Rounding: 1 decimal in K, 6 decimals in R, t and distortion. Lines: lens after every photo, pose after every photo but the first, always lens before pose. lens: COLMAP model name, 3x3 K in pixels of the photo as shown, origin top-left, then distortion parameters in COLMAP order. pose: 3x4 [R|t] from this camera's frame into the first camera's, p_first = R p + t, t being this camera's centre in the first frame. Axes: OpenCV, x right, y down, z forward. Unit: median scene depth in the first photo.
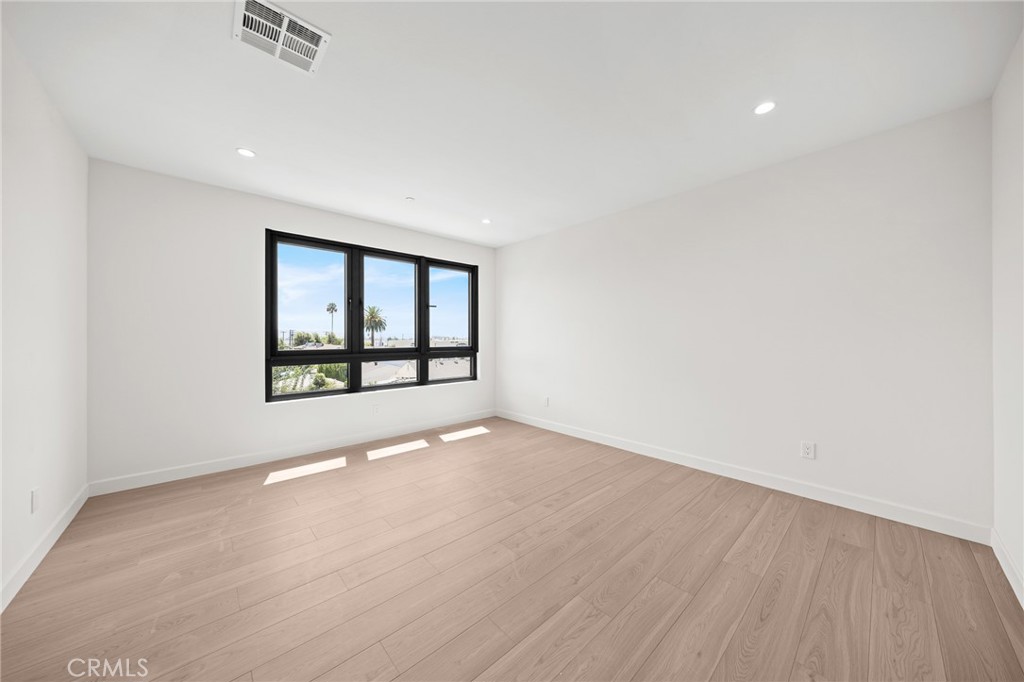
lens RADIAL K [[355.5, 0, 509.1], [0, 355.5, 339.2], [0, 0, 1]] dist [0.003309, -0.000844]
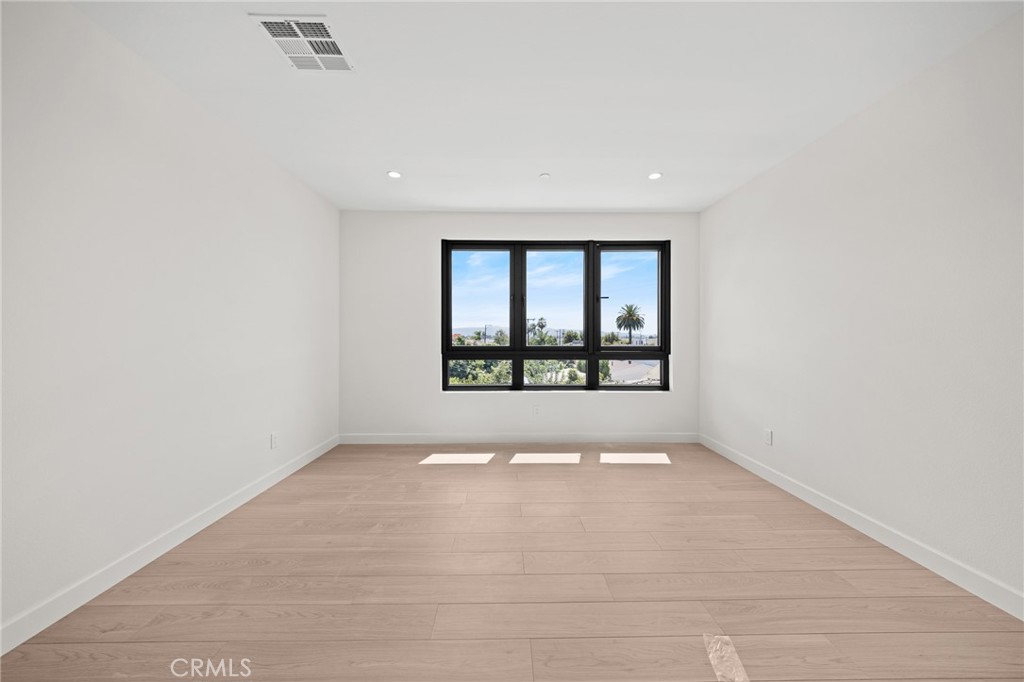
lens RADIAL K [[355.5, 0, 510.8], [0, 355.5, 336.3], [0, 0, 1]] dist [0.003309, -0.000844]
pose [[0.743751, 0.001403, -0.668456, 0.188154], [-0.003830, 0.999990, -0.002163, 0.002361], [0.668446, 0.004169, 0.743749, 0.229859]]
